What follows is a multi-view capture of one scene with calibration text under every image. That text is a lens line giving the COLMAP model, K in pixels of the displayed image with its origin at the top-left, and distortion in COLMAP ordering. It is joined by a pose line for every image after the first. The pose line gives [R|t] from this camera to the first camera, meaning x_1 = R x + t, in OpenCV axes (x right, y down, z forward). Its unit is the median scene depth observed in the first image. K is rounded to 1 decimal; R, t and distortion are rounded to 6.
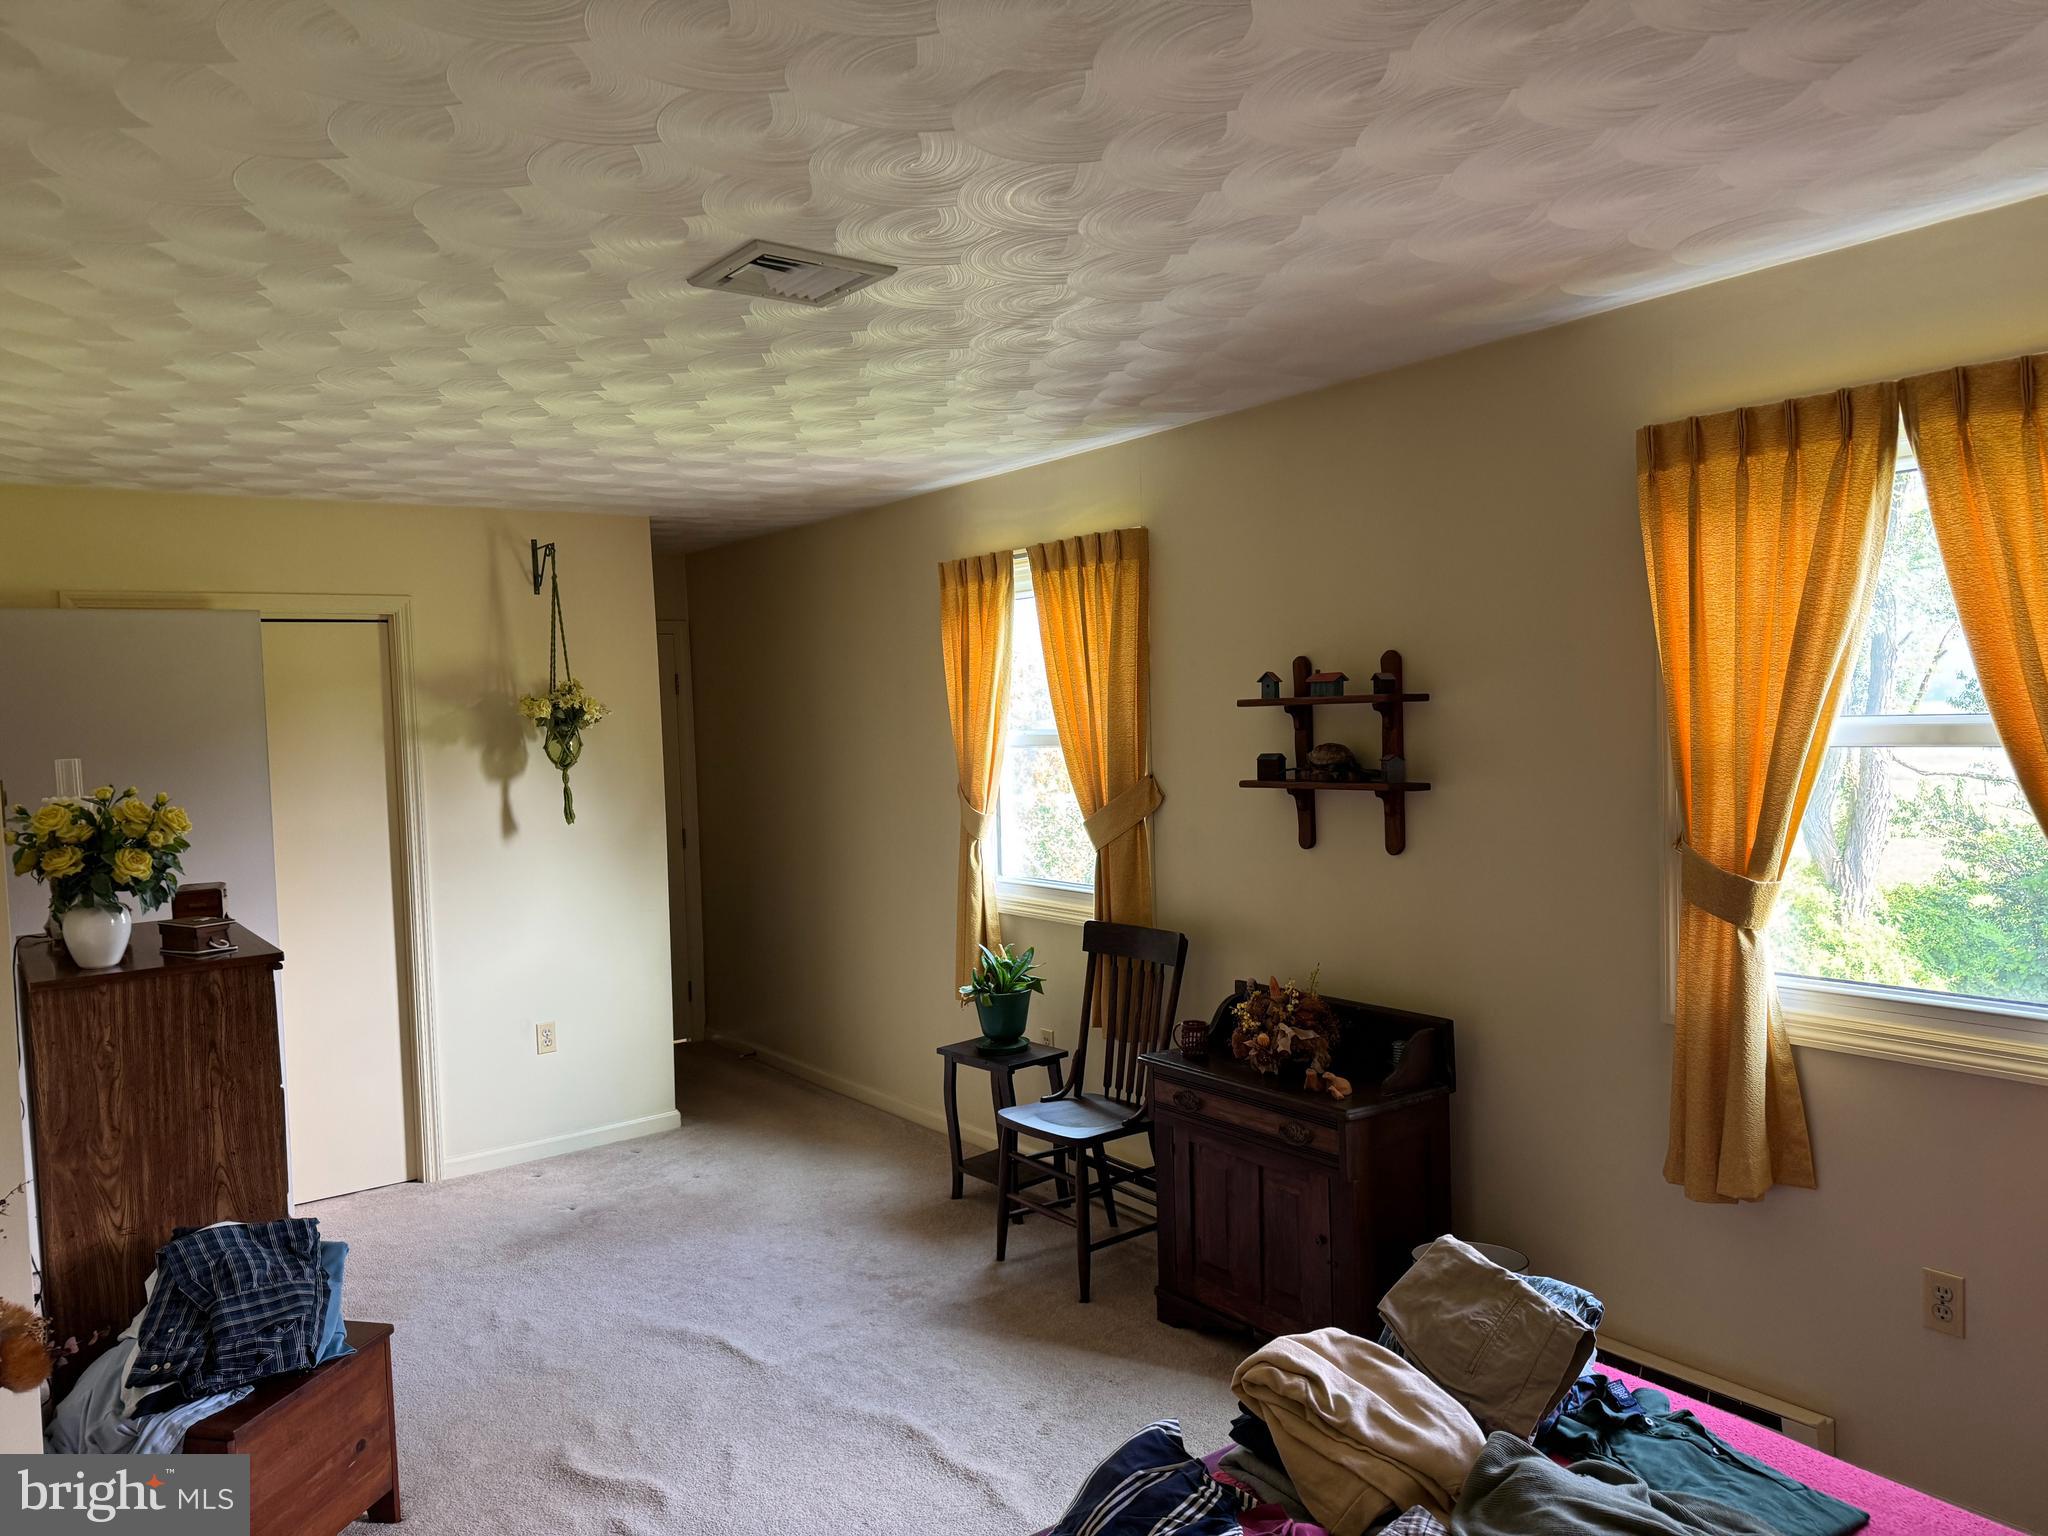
lens RADIAL K [[1427.6, 0, 1022.5], [0, 1427.6, 751.1], [0, 0, 1]] dist [0.005342, 0.001426]
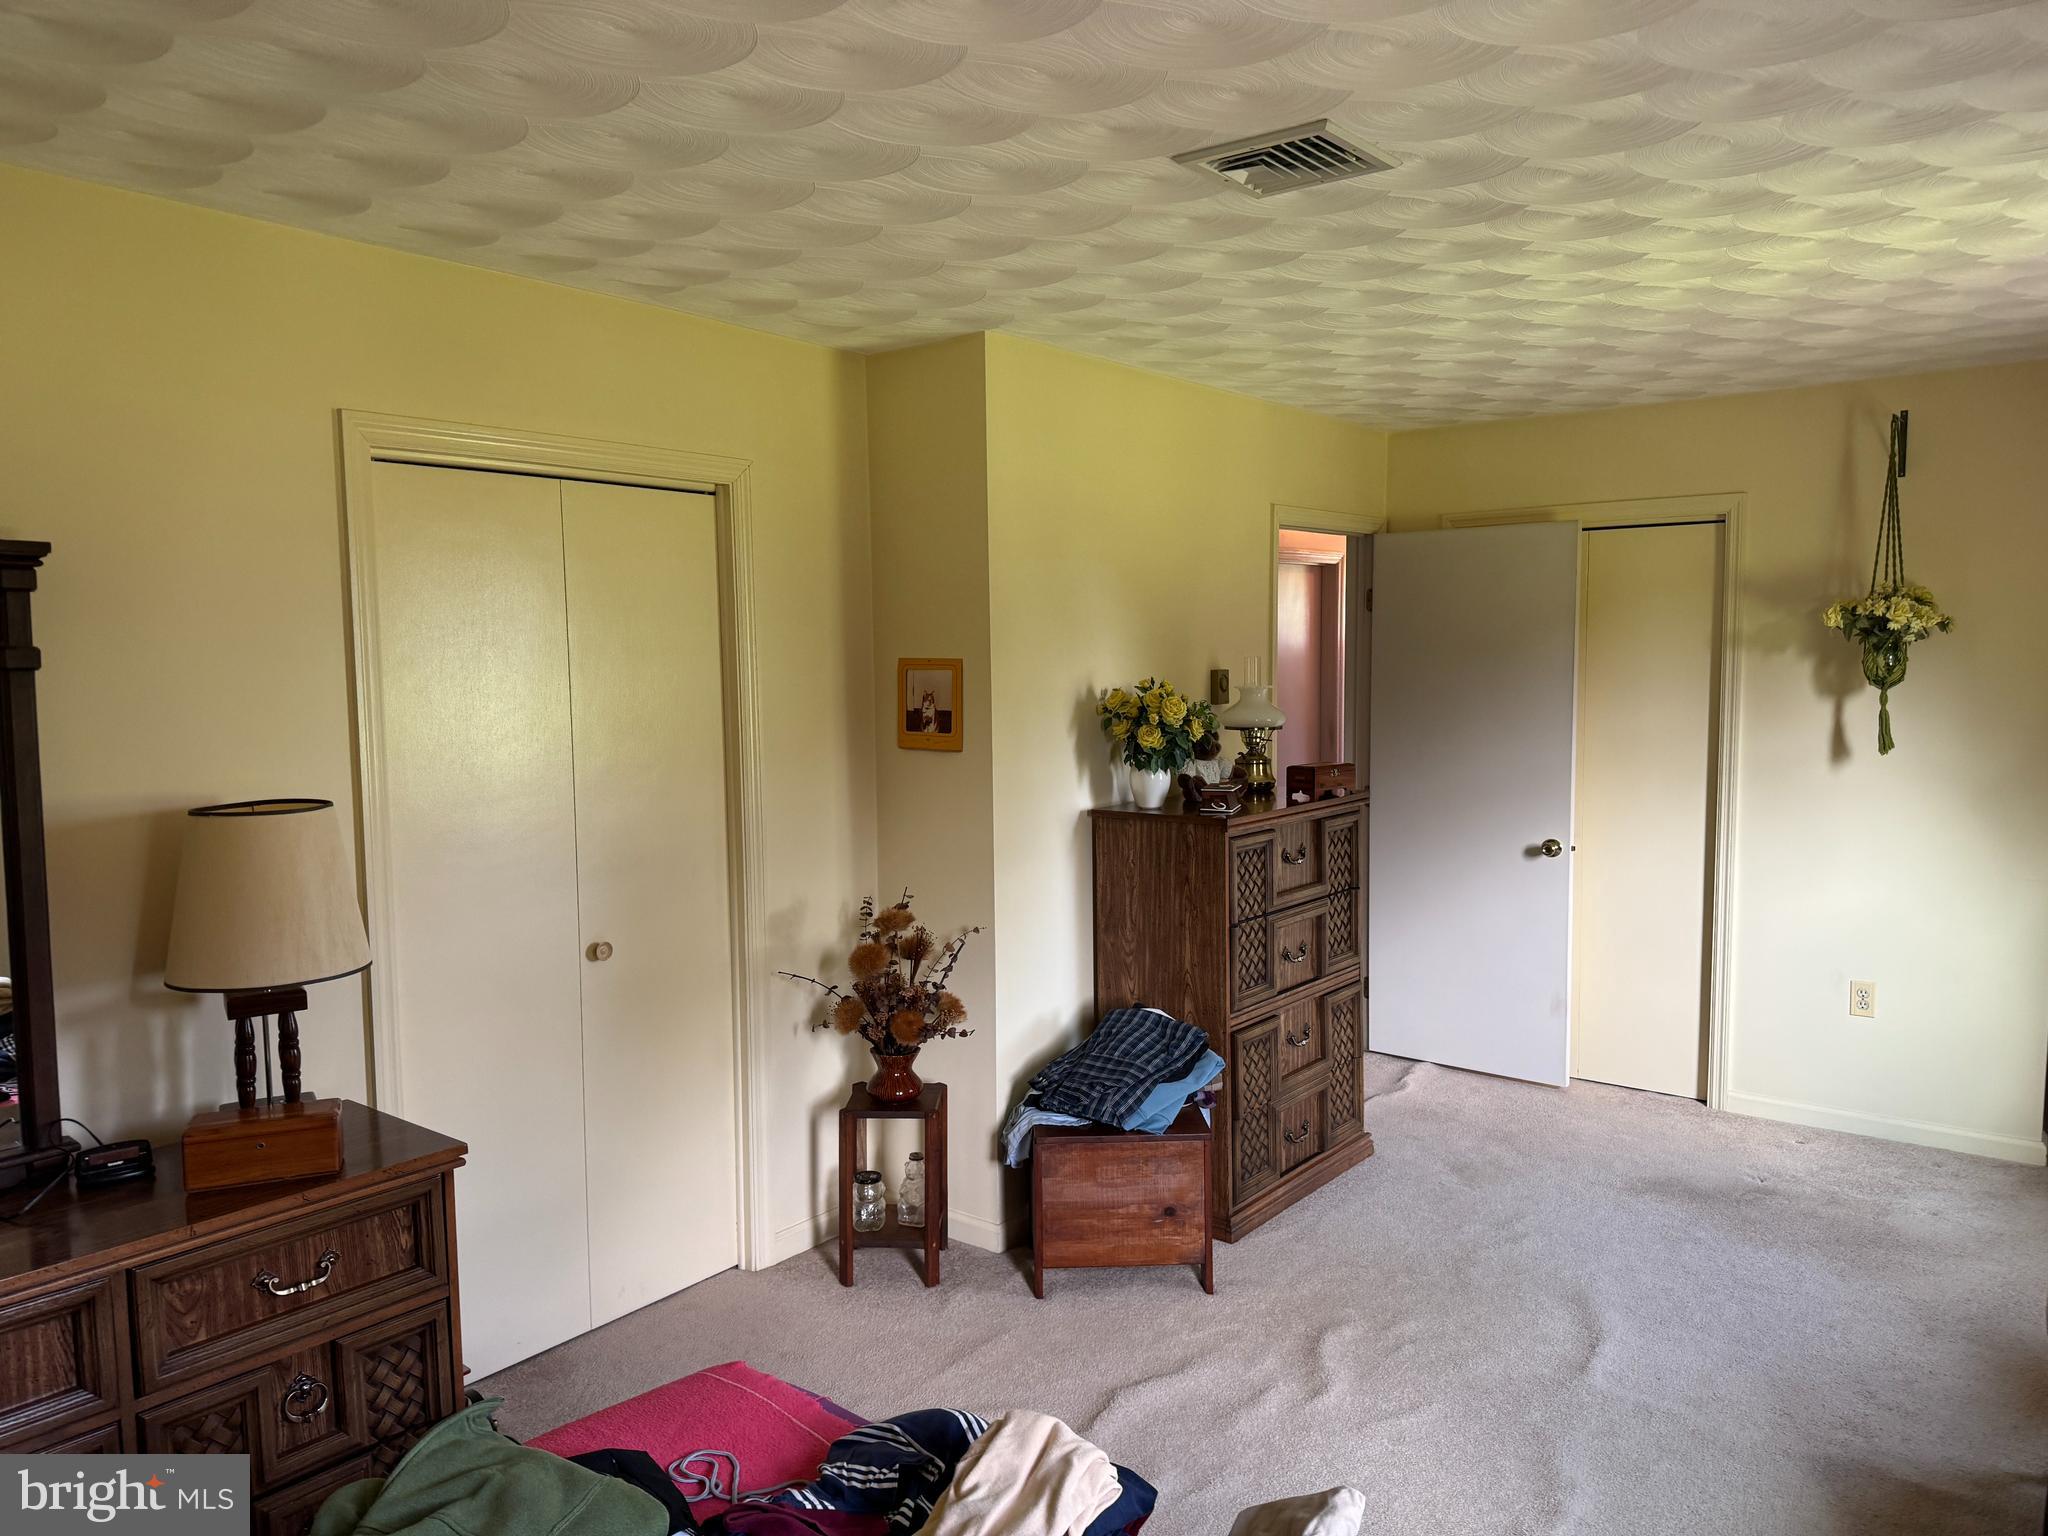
lens RADIAL K [[1417.1, 0, 1042.0], [0, 1417.1, 765.8], [0, 0, 1]] dist [0.142971, -0.243469]
pose [[0.271226, 0.114829, -0.955641, 0.400217], [-0.028740, 0.993382, 0.111207, -0.025080], [0.962086, -0.002697, 0.272732, 0.327191]]
